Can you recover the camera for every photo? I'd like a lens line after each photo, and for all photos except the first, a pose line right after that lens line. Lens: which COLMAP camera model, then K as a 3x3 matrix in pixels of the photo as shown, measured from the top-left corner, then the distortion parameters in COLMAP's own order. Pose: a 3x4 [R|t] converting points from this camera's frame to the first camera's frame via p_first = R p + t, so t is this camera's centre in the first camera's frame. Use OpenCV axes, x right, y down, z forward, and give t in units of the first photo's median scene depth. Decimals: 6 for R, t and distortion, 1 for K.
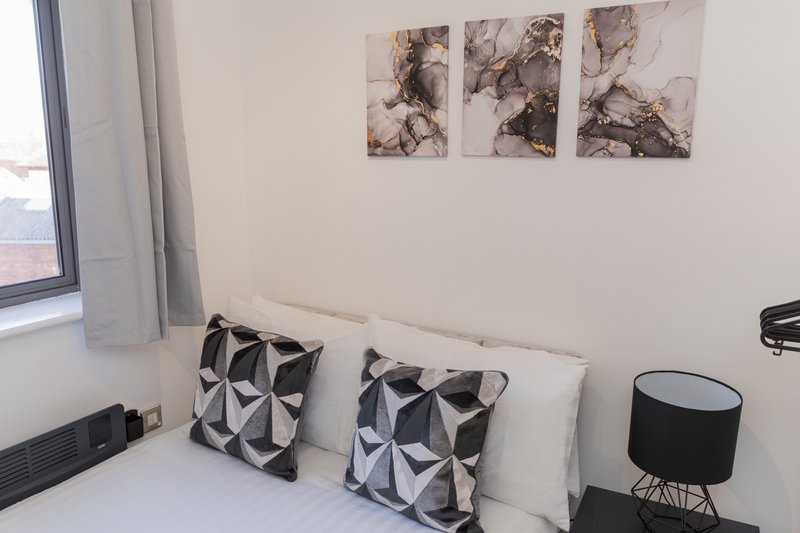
lens RADIAL K [[626.8, 0, 399.6], [0, 626.8, 265.5], [0, 0, 1]] dist [0.002676, 0.015549]
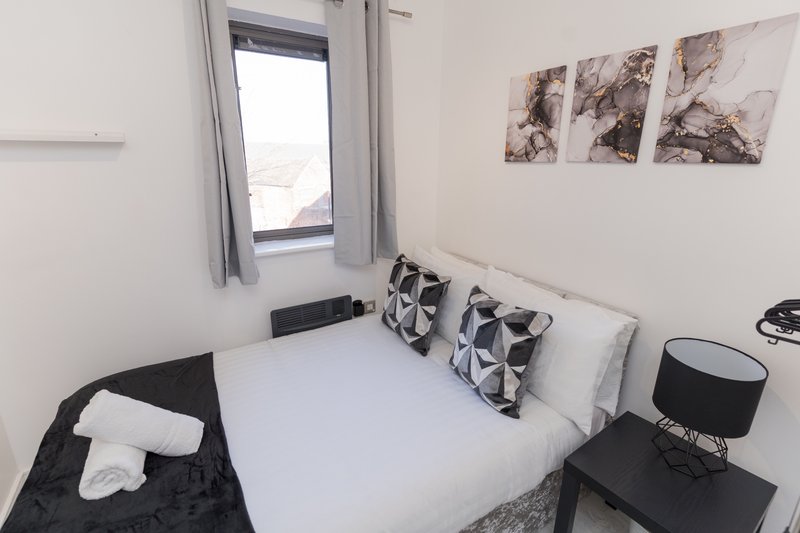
lens RADIAL K [[380.2, 0, 400.2], [0, 380.2, 266.9], [0, 0, 1]] dist [0.000727, 0.000828]
pose [[0.887228, 0.130853, -0.442385, 0.198390], [-0.091614, 0.989807, 0.109038, -0.000979], [0.452143, -0.056213, 0.890172, 0.069267]]
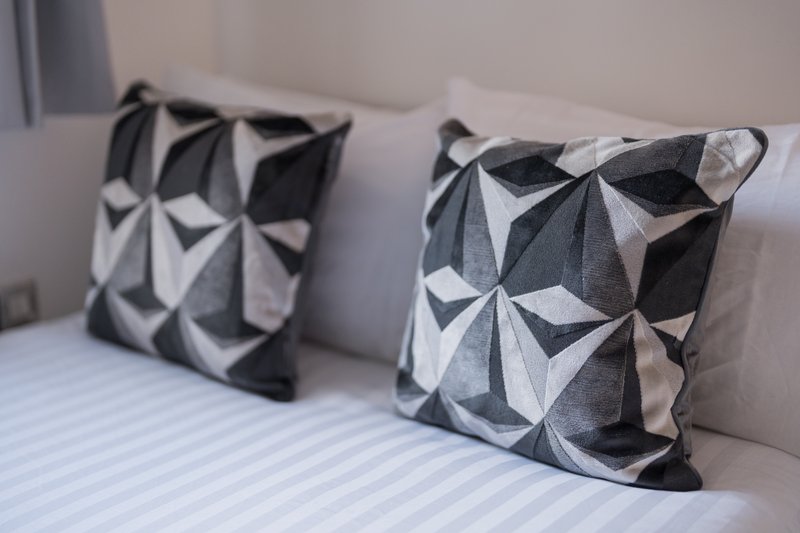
lens RADIAL K [[1122.7, 0, 398.2], [0, 1122.7, 265.0], [0, 0, 1]] dist [-0.006640, 0.000000]
pose [[0.995110, 0.014820, -0.097655, -0.003640], [-0.009053, 0.998203, 0.059234, 0.190461], [0.098358, -0.058060, 0.993456, 0.167184]]
